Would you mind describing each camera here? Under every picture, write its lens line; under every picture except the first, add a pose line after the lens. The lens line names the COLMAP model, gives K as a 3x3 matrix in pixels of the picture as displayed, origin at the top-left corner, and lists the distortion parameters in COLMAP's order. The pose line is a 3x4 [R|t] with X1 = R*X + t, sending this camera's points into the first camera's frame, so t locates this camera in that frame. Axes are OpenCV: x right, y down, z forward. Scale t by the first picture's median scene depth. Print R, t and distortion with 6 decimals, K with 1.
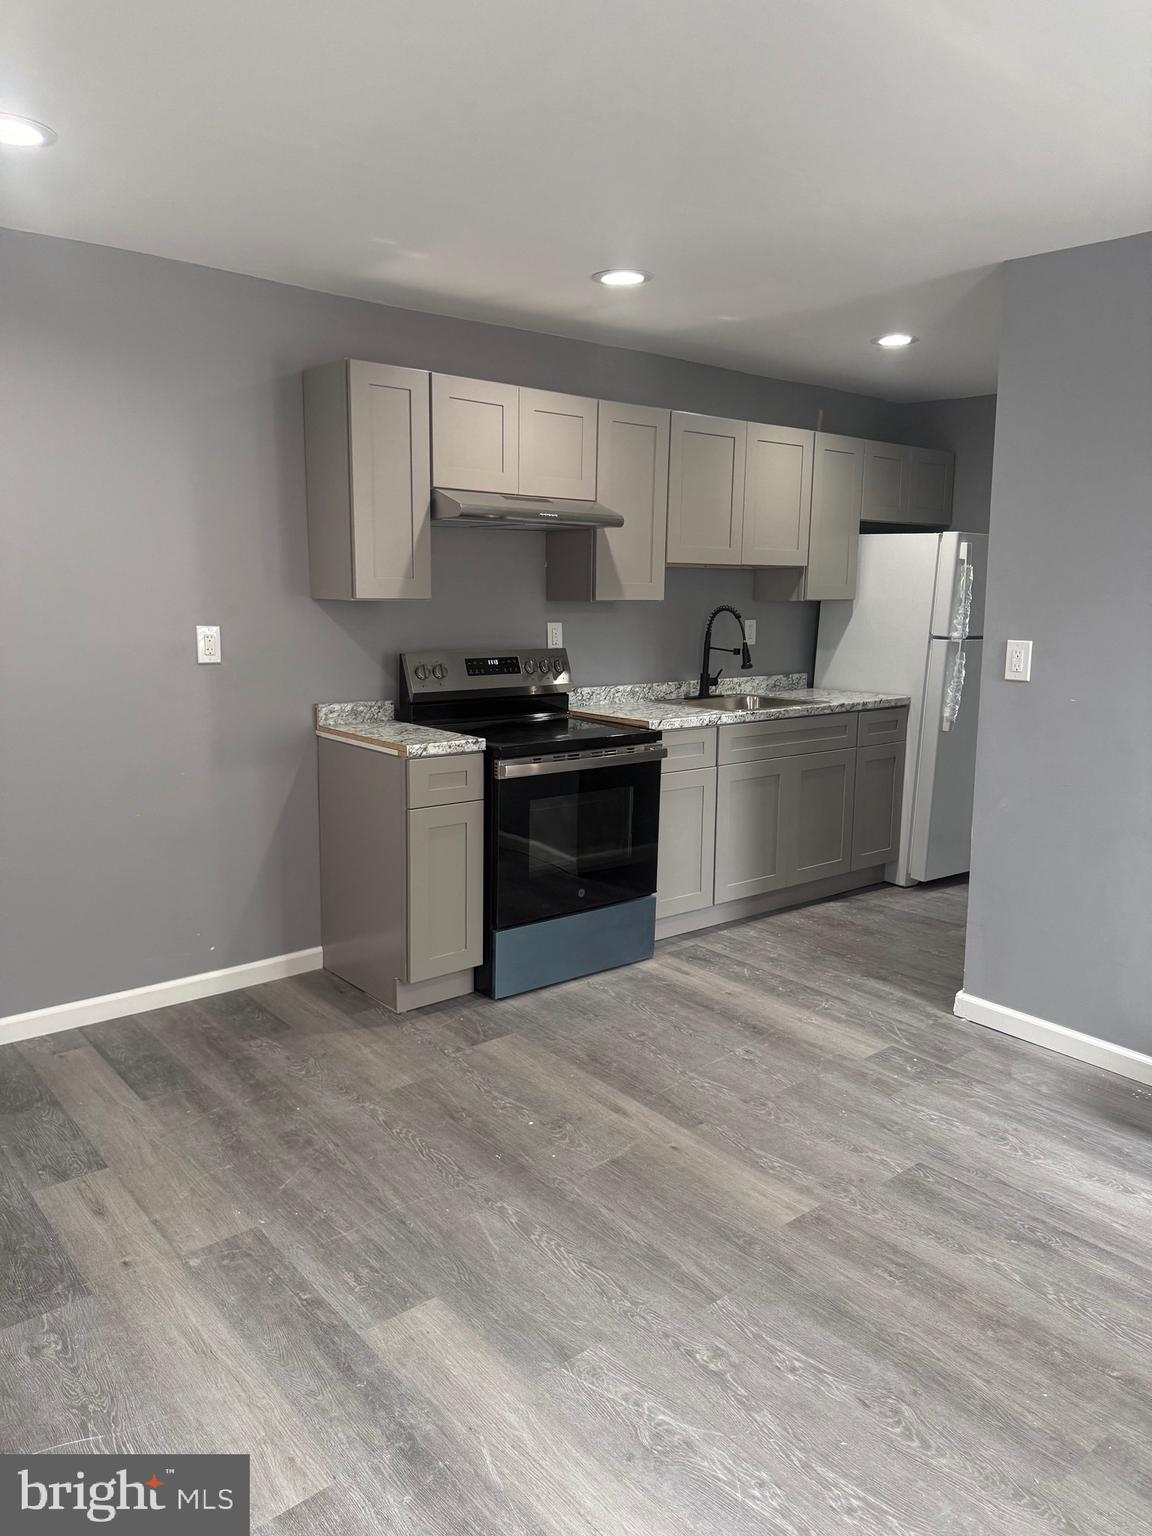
lens RADIAL K [[1084.6, 0, 570.2], [0, 1084.6, 772.6], [0, 0, 1]] dist [0.015637, -0.031242]
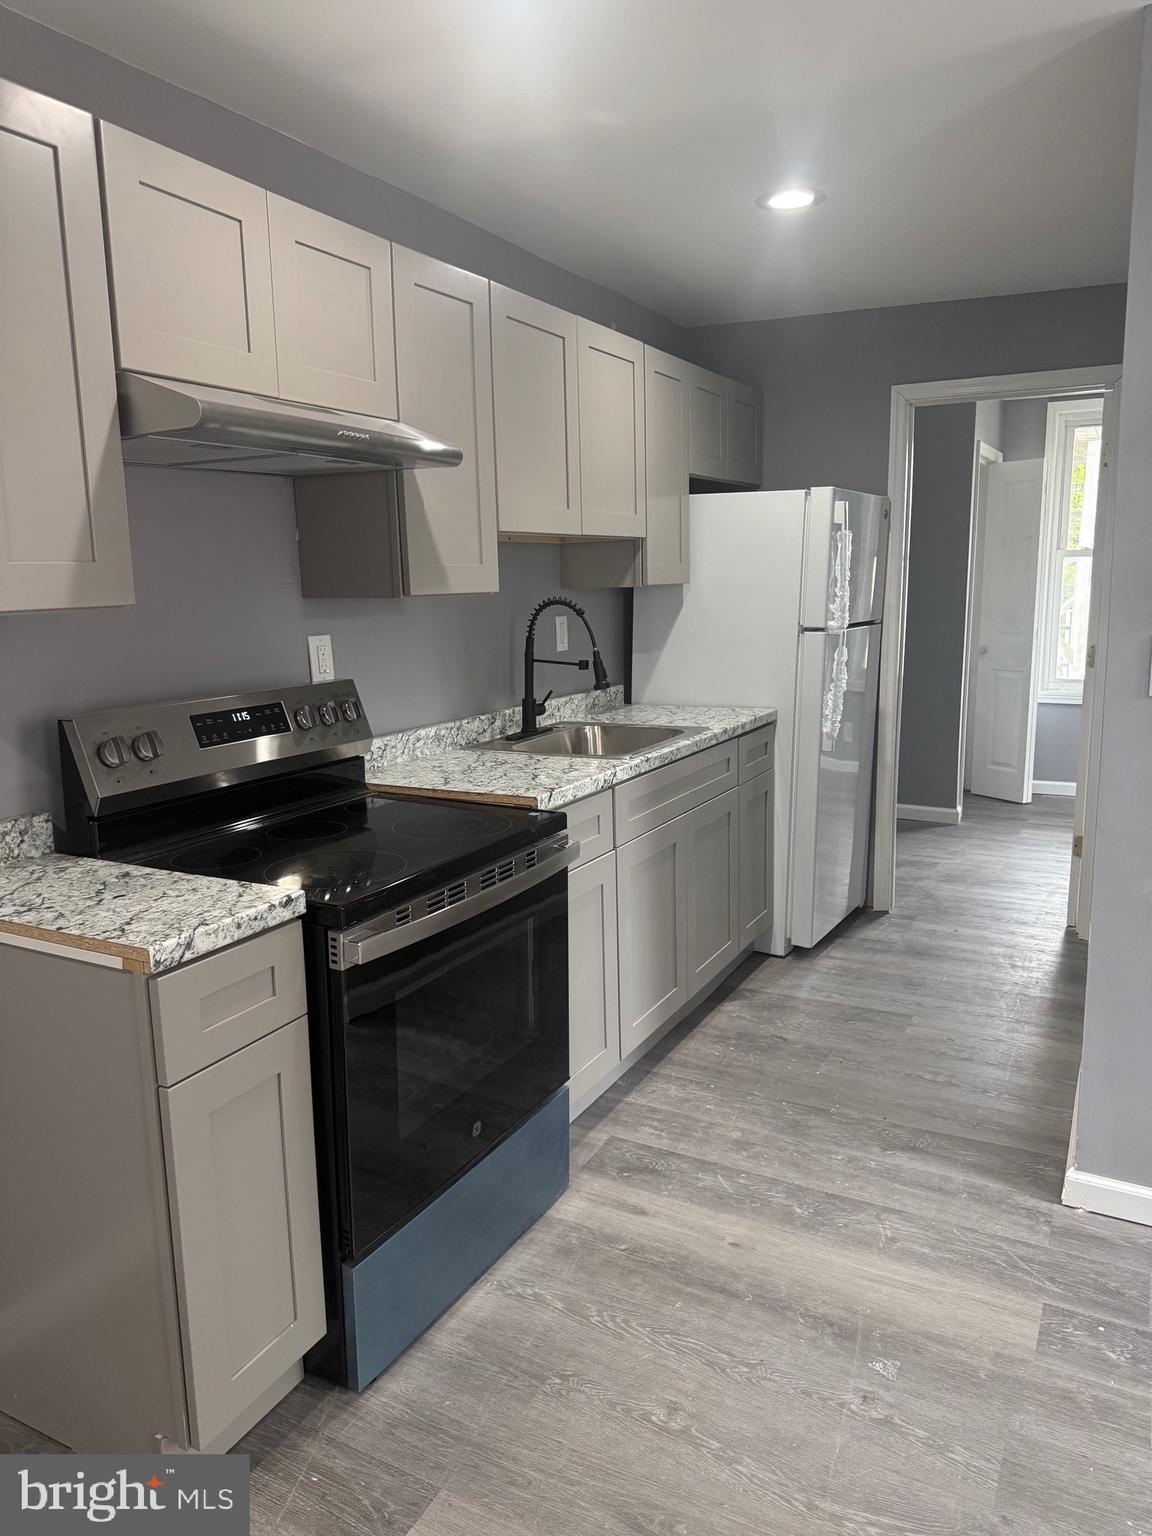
lens RADIAL K [[1084.6, 0, 587.5], [0, 1084.6, 765.5], [0, 0, 1]] dist [0.015637, -0.031242]
pose [[0.919692, -0.095553, 0.380836, -0.120373], [0.094011, 0.995312, 0.022698, -0.073741], [-0.381220, 0.014927, 0.924364, 0.434957]]
